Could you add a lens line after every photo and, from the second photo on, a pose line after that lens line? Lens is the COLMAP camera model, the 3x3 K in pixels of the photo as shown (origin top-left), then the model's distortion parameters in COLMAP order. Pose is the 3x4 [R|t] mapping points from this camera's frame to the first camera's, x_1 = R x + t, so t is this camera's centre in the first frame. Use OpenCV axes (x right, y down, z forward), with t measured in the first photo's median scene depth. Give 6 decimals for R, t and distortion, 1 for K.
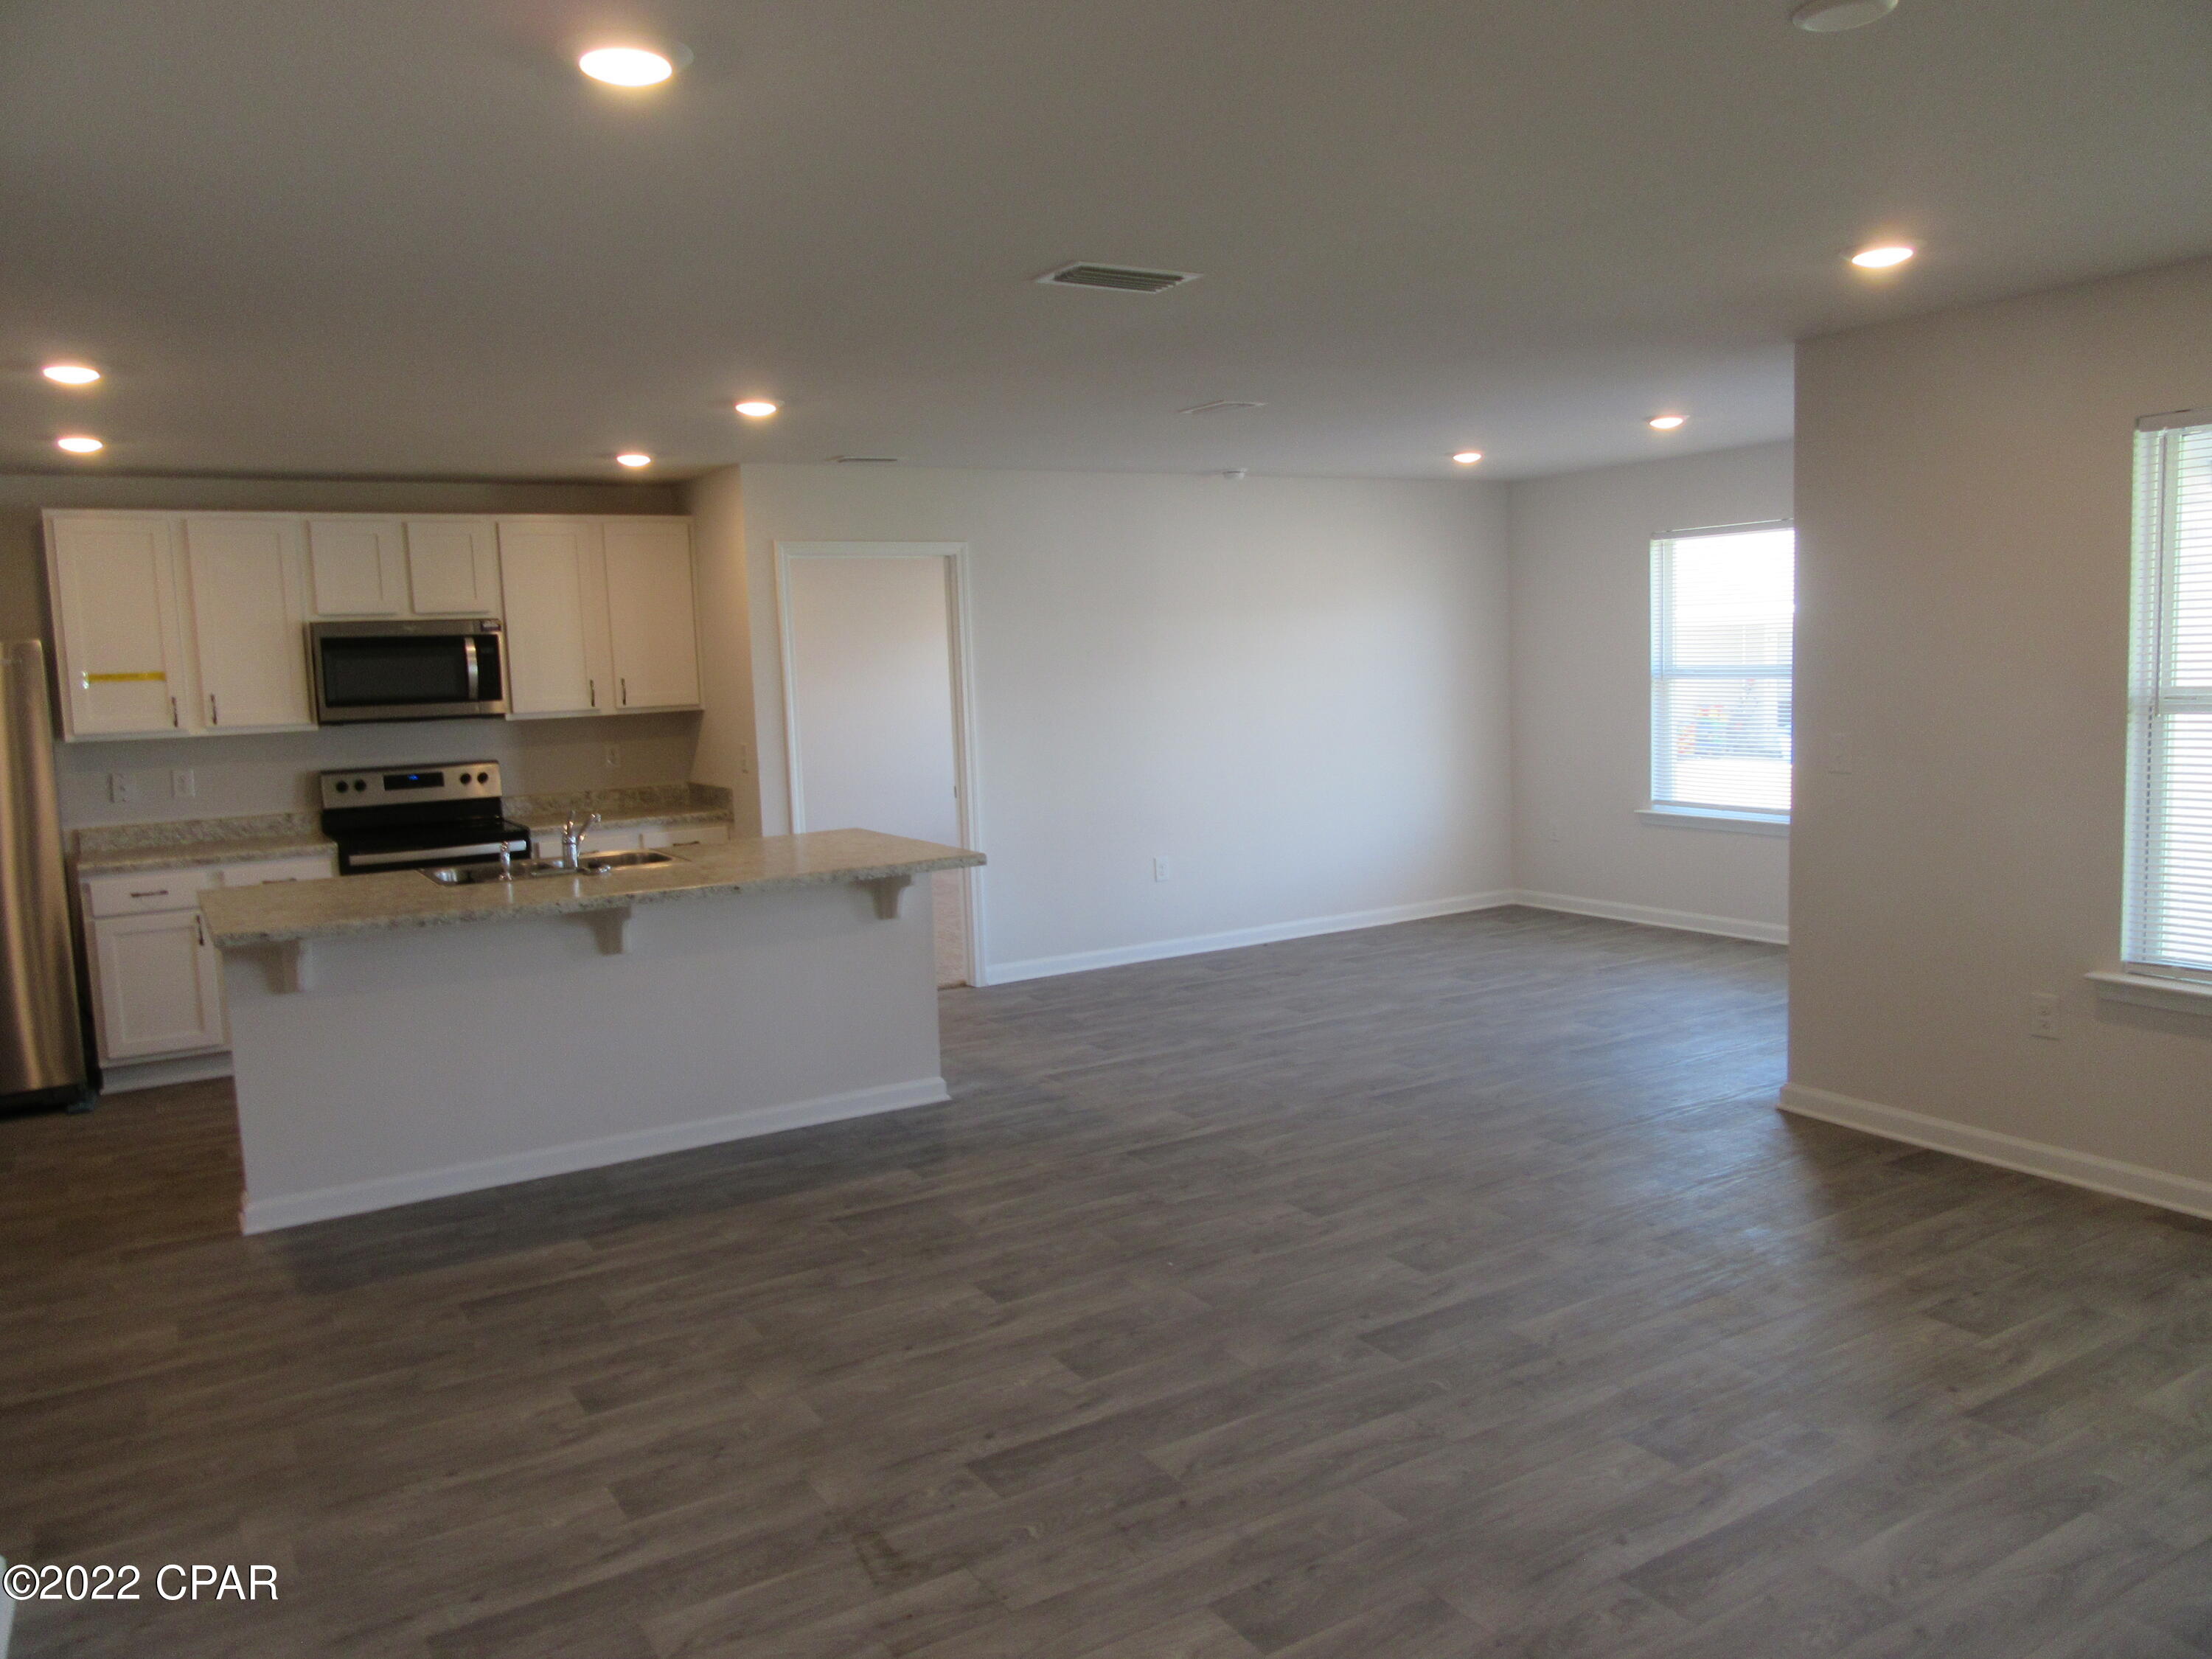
lens RADIAL K [[1630.1, 0, 1112.7], [0, 1630.1, 824.7], [0, 0, 1]] dist [-0.013462, 0.009090]
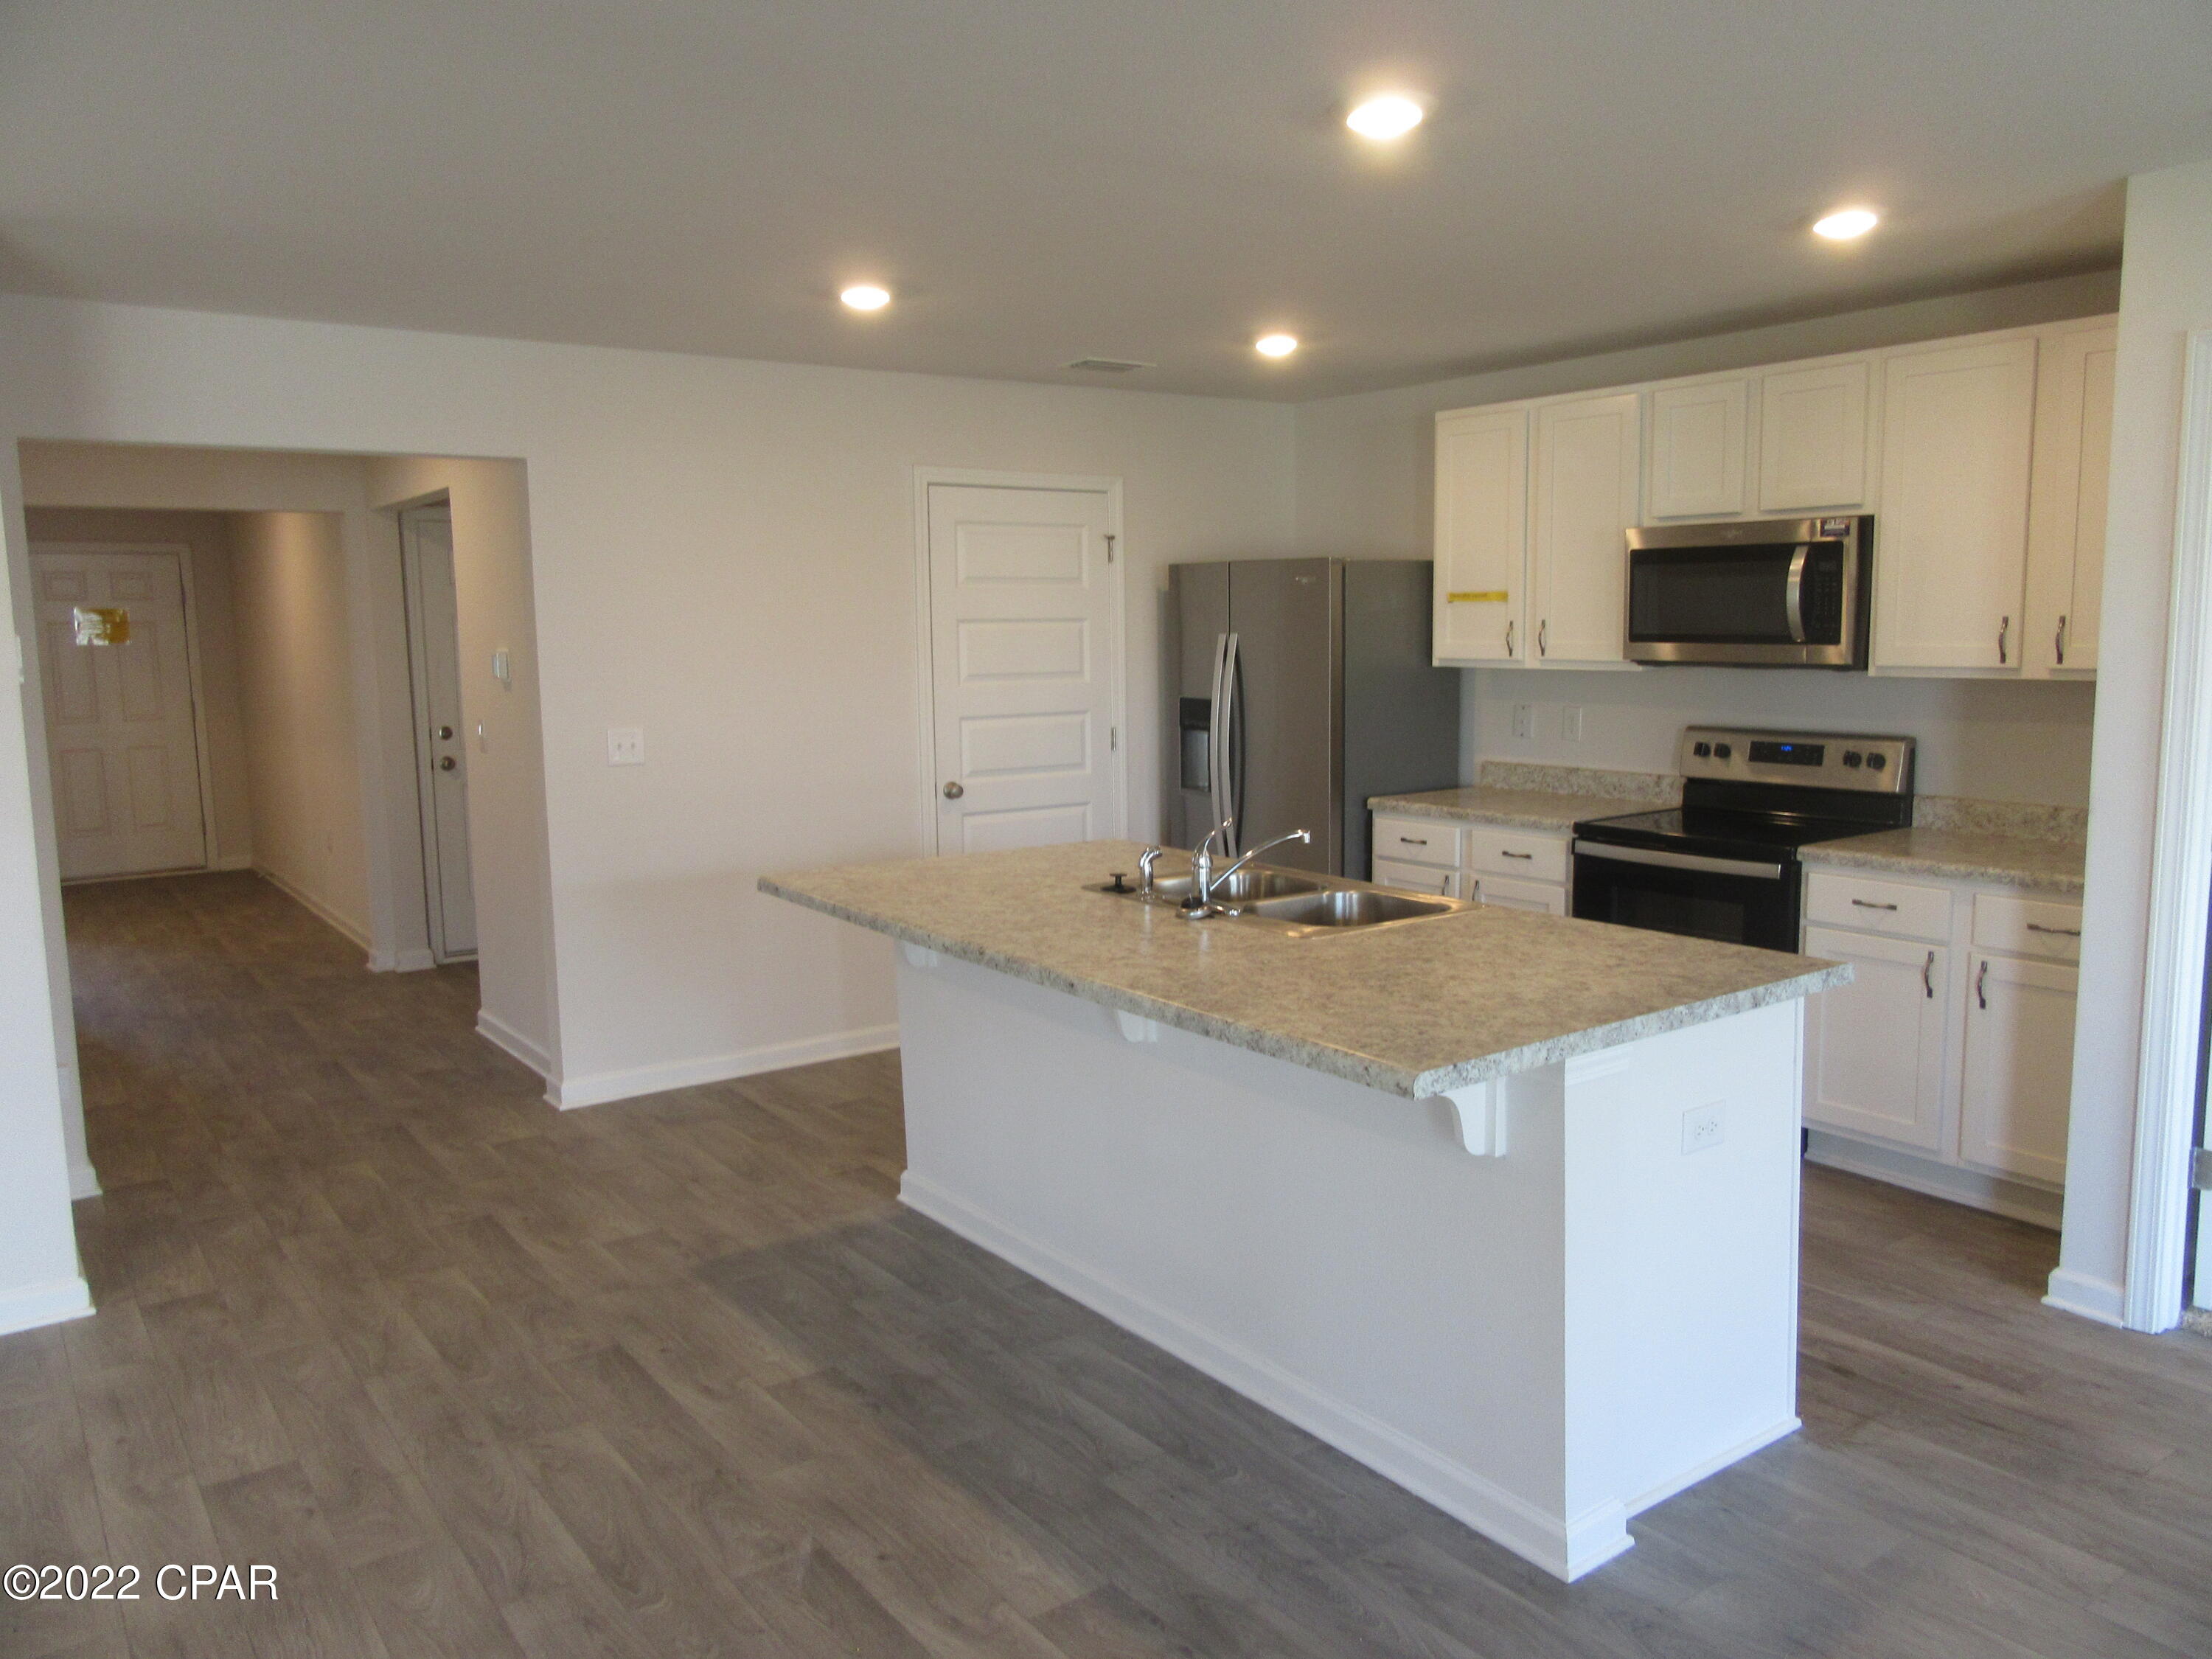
lens RADIAL K [[1630.1, 0, 1108.2], [0, 1630.1, 839.3], [0, 0, 1]] dist [-0.013462, 0.009090]
pose [[0.076385, 0.169802, -0.982514, 0.268137], [-0.092444, 0.982354, 0.162587, -0.086167], [0.992784, 0.078408, 0.090734, 0.726421]]
